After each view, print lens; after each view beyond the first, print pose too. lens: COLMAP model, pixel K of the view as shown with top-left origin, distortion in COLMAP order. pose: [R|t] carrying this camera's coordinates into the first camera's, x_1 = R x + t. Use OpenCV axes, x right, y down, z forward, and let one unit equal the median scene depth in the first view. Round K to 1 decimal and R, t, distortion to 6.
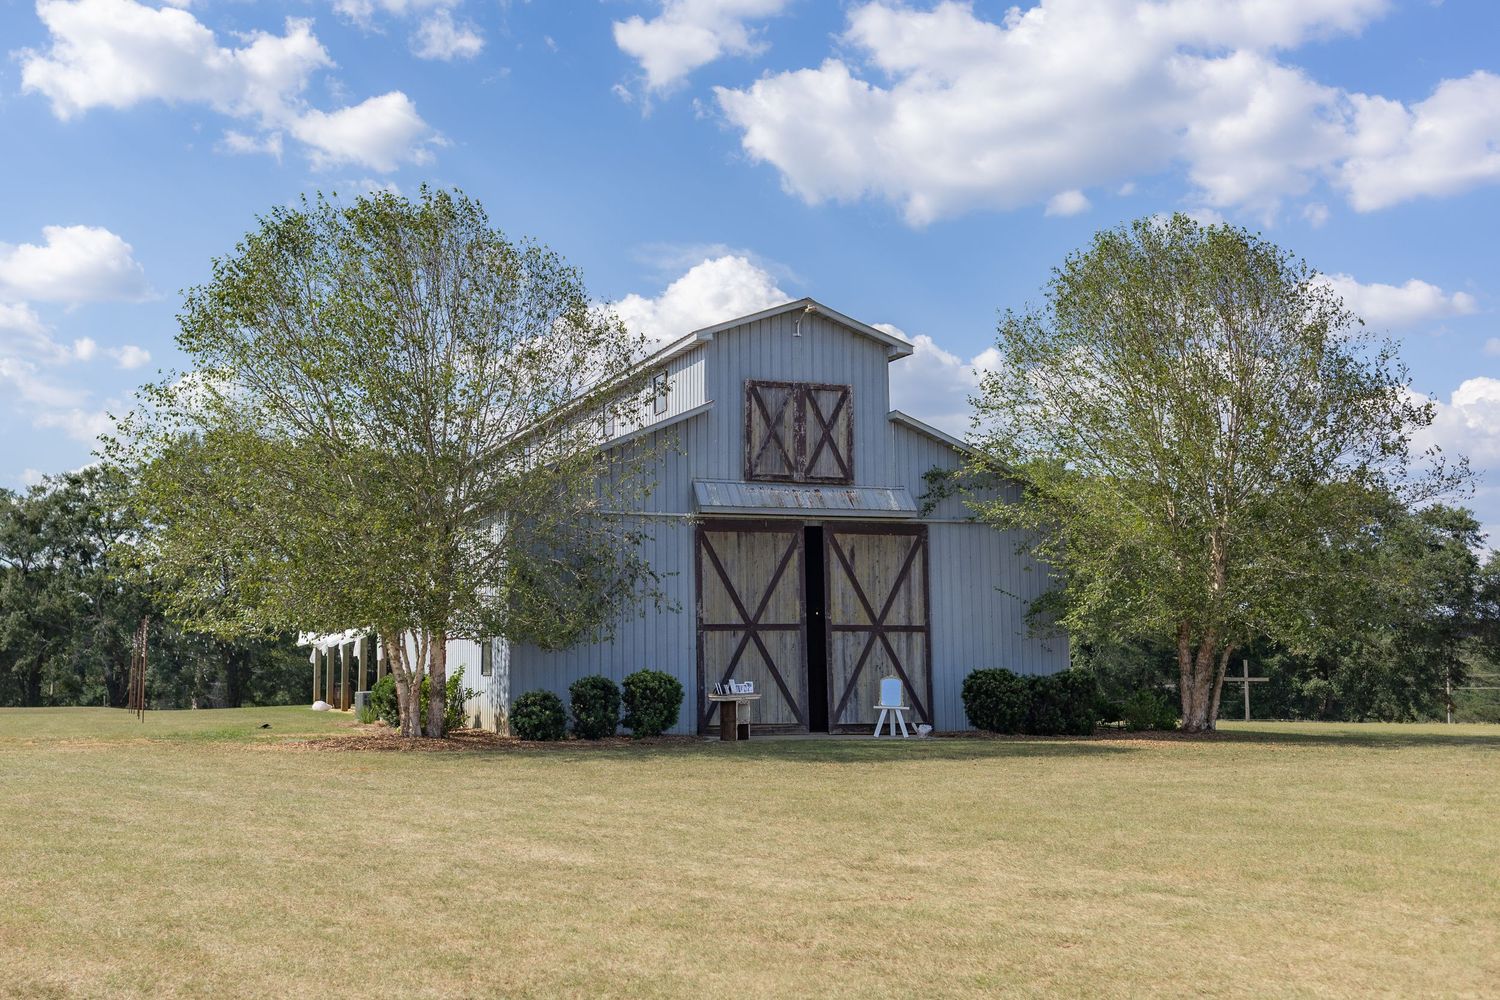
lens RADIAL K [[1862.6, 0, 750.0], [0, 1862.6, 500.0], [0, 0, 1]] dist [0.050085, 0.045918]
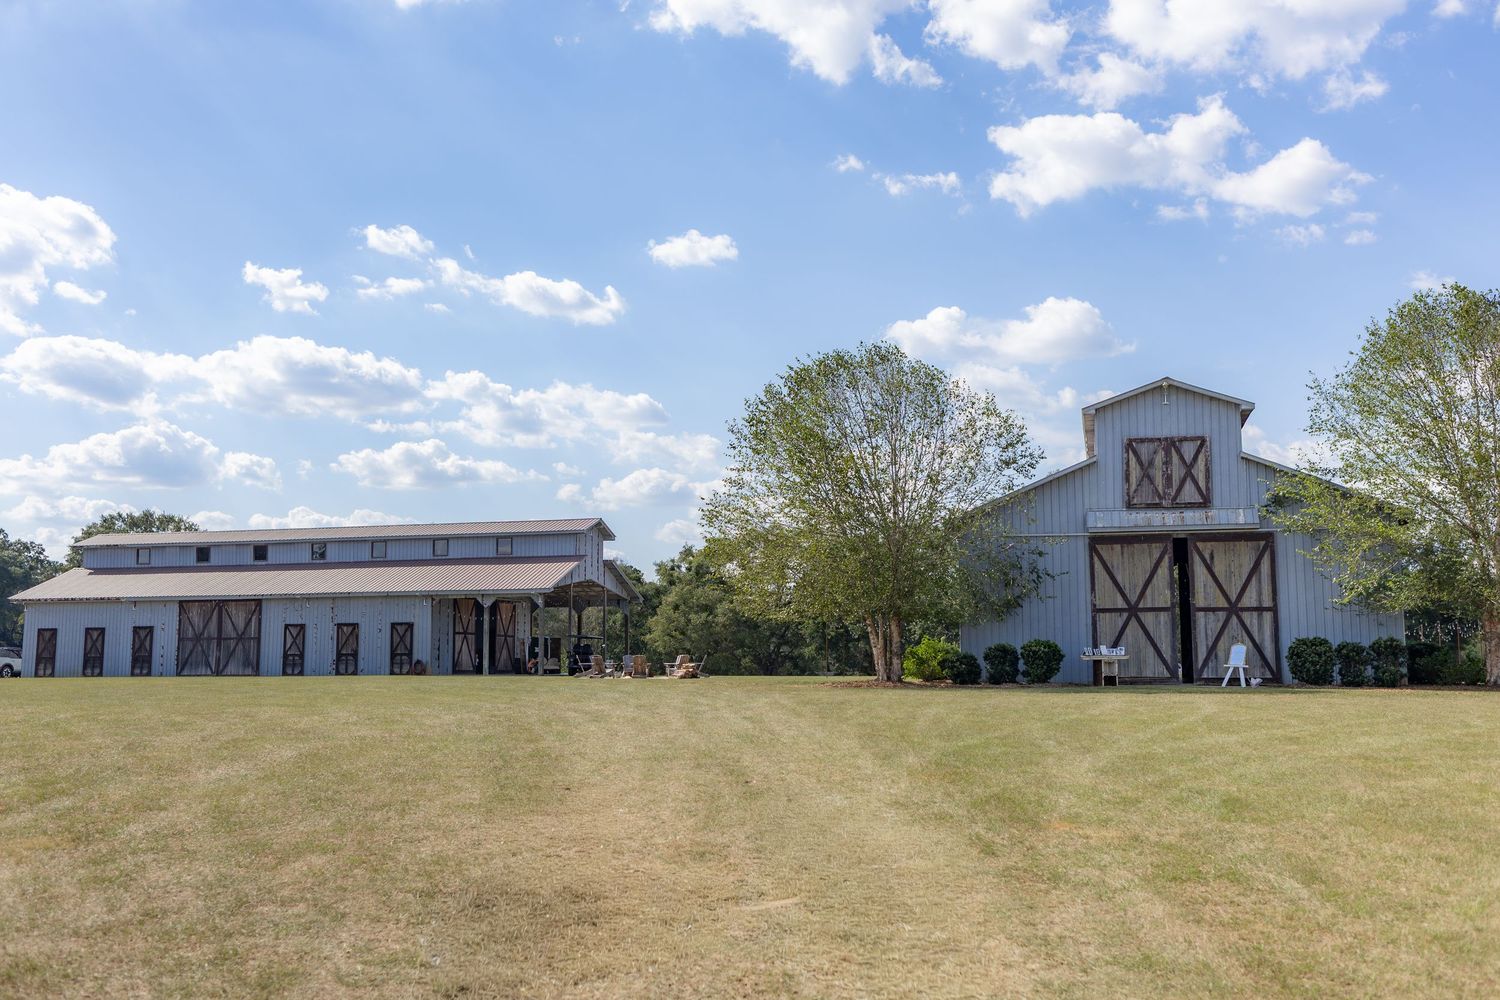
lens RADIAL K [[1862.6, 0, 750.0], [0, 1862.6, 500.0], [0, 0, 1]] dist [0.050085, 0.045918]
pose [[0.815633, -0.053908, -0.576052, 0.582735], [0.051042, 0.998472, -0.021168, -0.001198], [0.576313, -0.012137, 0.817139, -0.343792]]
